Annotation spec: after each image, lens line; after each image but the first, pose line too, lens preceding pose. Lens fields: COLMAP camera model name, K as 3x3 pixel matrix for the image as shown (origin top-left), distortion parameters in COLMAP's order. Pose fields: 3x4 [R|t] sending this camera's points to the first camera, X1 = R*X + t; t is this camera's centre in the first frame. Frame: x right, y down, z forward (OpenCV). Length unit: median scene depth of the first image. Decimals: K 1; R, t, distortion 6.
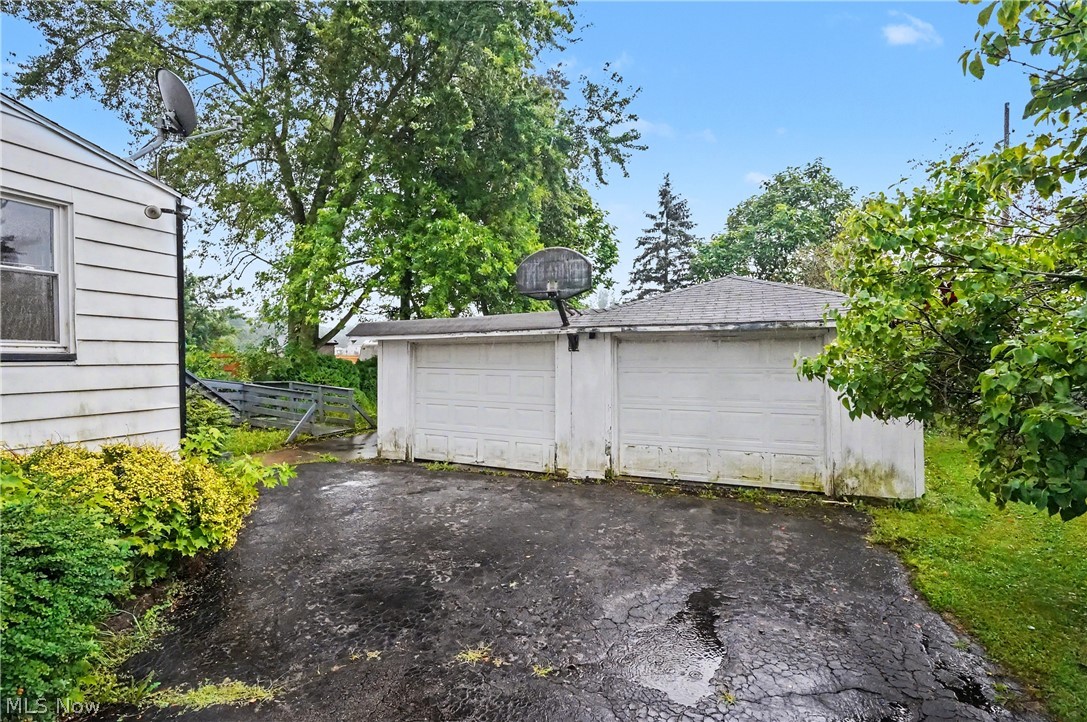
lens RADIAL K [[497.2, 0, 538.4], [0, 497.2, 361.3], [0, 0, 1]] dist [-0.009726, 0.000398]
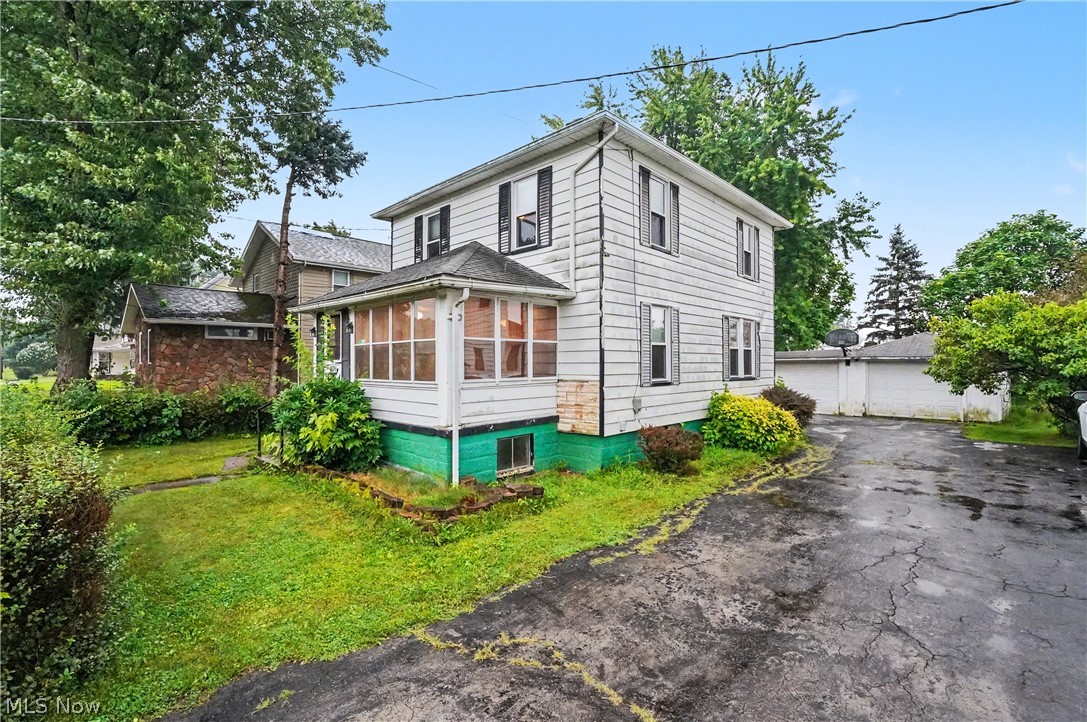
lens RADIAL K [[497.2, 0, 538.4], [0, 497.2, 361.3], [0, 0, 1]] dist [-0.009726, 0.000398]
pose [[0.926632, 0.004879, -0.375937, -0.196208], [-0.010447, 0.999864, -0.012774, 0.002058], [0.375824, 0.015764, 0.926557, -0.858668]]
